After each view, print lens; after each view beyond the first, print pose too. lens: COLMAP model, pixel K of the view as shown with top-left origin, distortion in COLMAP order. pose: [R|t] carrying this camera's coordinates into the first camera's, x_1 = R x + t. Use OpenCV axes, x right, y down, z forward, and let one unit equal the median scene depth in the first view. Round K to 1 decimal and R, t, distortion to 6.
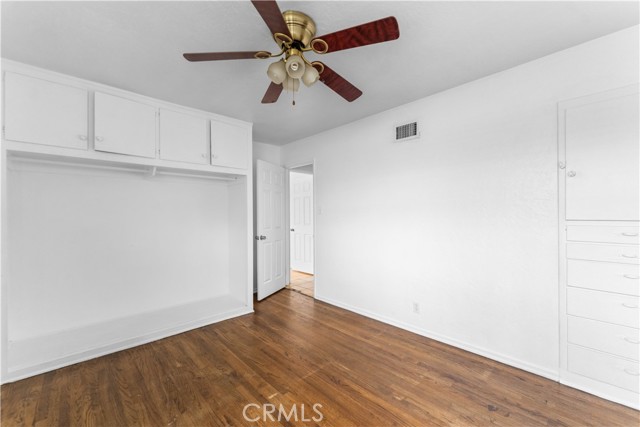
lens RADIAL K [[258.0, 0, 317.5], [0, 258.0, 212.5], [0, 0, 1]] dist [0.000208, -0.000001]
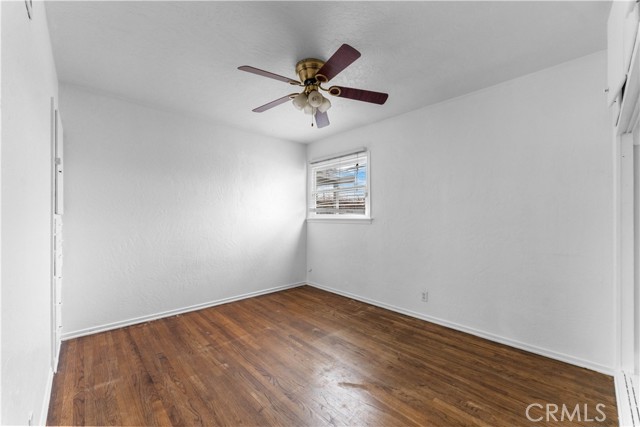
lens RADIAL K [[258.0, 0, 317.5], [0, 258.0, 212.5], [0, 0, 1]] dist [0.000208, -0.000001]
pose [[-0.999971, 0.004638, 0.006113, -0.099408], [0.004561, 0.999910, -0.012622, 0.040743], [-0.006171, -0.012594, -0.999902, 1.890827]]
